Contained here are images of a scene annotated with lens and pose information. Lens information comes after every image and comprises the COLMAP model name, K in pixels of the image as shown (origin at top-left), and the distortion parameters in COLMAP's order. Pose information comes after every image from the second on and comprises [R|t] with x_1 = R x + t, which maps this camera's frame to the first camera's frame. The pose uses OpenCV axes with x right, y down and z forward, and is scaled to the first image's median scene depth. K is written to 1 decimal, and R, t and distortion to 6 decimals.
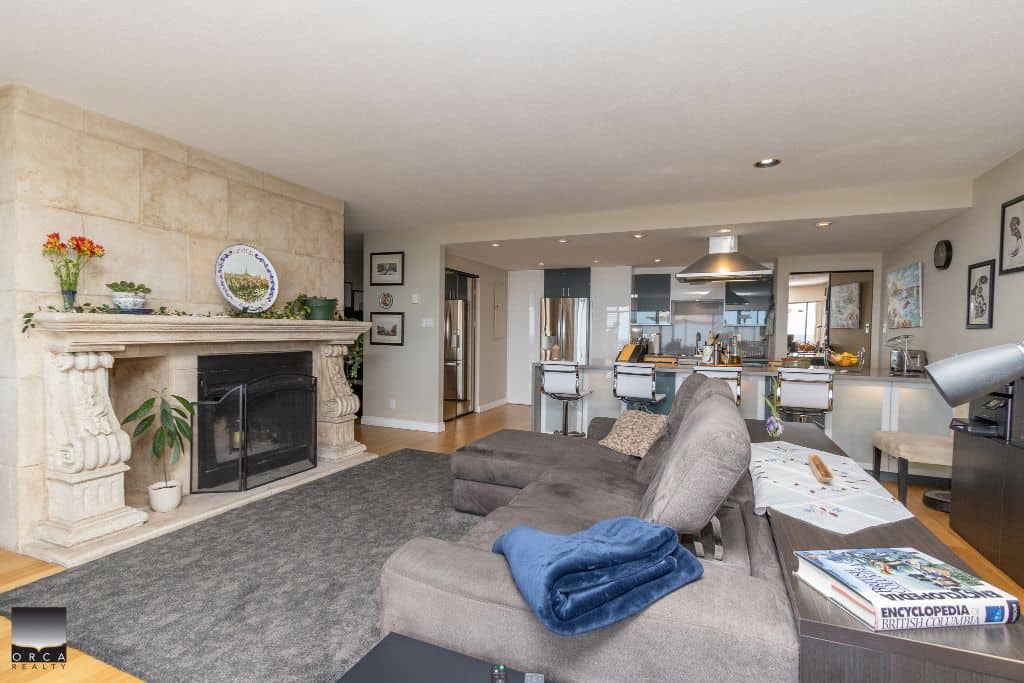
lens RADIAL K [[478.4, 0, 514.5], [0, 478.4, 344.9], [0, 0, 1]] dist [-0.000698, 0.000075]
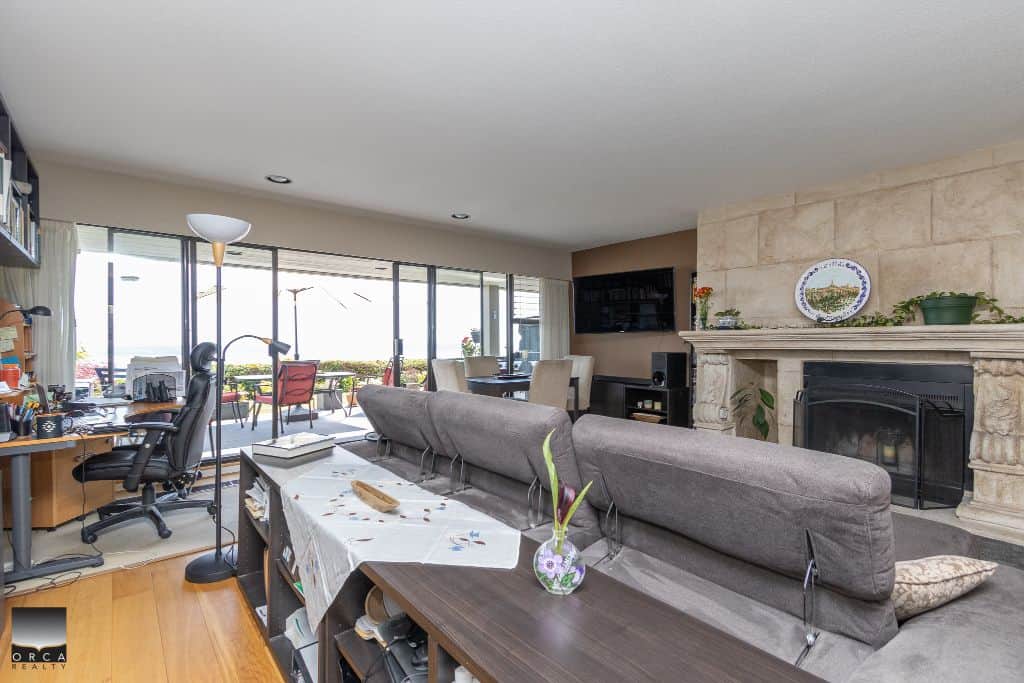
lens RADIAL K [[478.4, 0, 518.8], [0, 478.4, 341.9], [0, 0, 1]] dist [-0.000698, 0.000075]
pose [[-0.442864, -0.008963, -0.896544, 0.707274], [-0.025769, 0.999664, 0.002735, -0.010951], [0.896218, 0.024315, -0.442947, 0.880020]]
